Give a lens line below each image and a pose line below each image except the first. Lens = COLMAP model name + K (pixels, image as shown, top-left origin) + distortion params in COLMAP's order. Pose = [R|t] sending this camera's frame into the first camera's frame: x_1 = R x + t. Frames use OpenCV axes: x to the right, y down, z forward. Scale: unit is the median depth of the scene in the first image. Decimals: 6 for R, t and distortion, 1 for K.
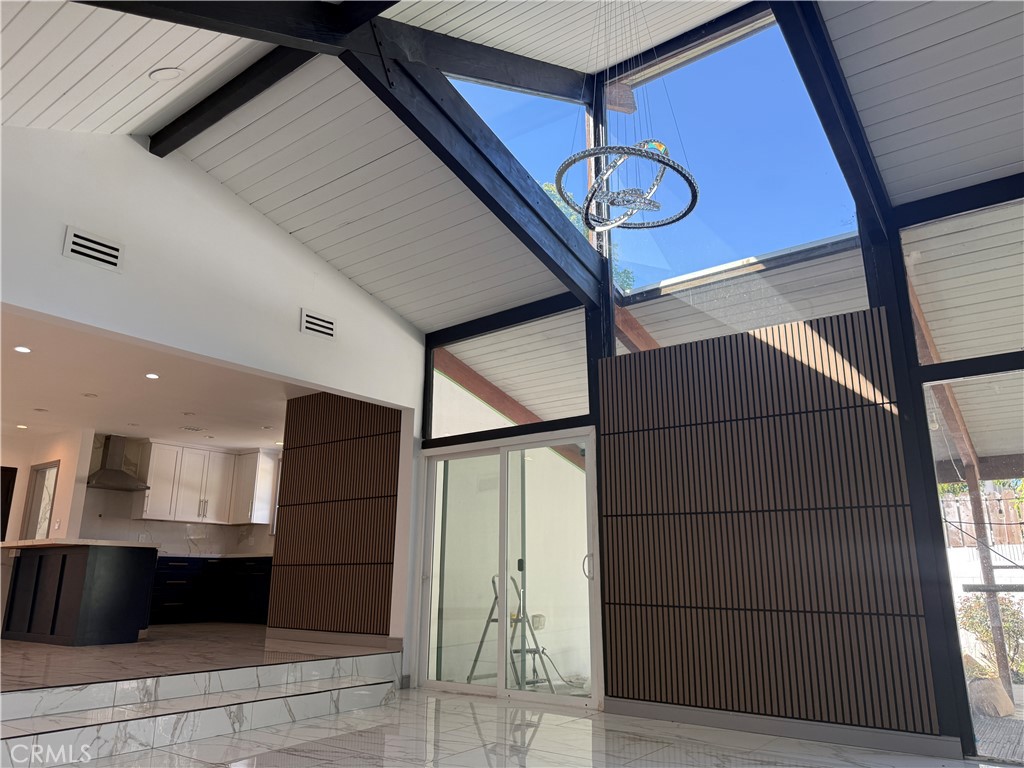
lens RADIAL K [[726.1, 0, 512.0], [0, 726.1, 384.0], [0, 0, 1]] dist [0.090348, -0.132281]
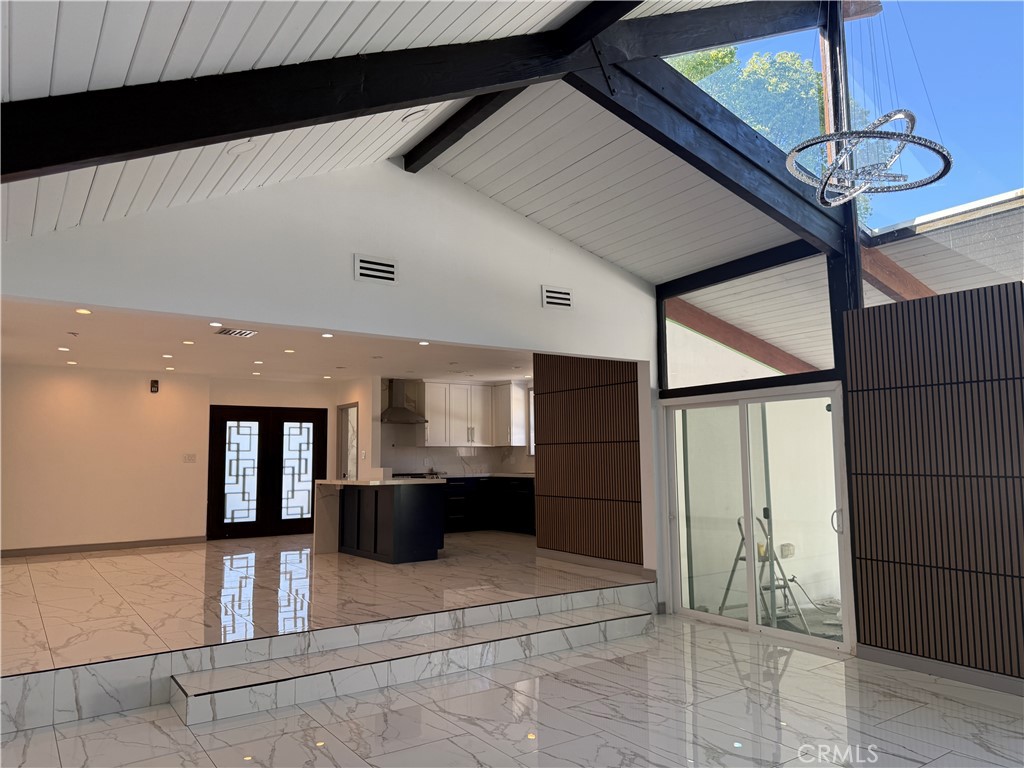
lens RADIAL K [[721.1, 0, 503.4], [0, 721.1, 391.3], [0, 0, 1]] dist [0.066093, -0.111794]
pose [[0.943758, -0.044271, -0.327659, 0.005235], [0.098157, 0.983833, 0.149794, -0.111116], [0.315730, -0.173532, 0.932846, -0.053159]]
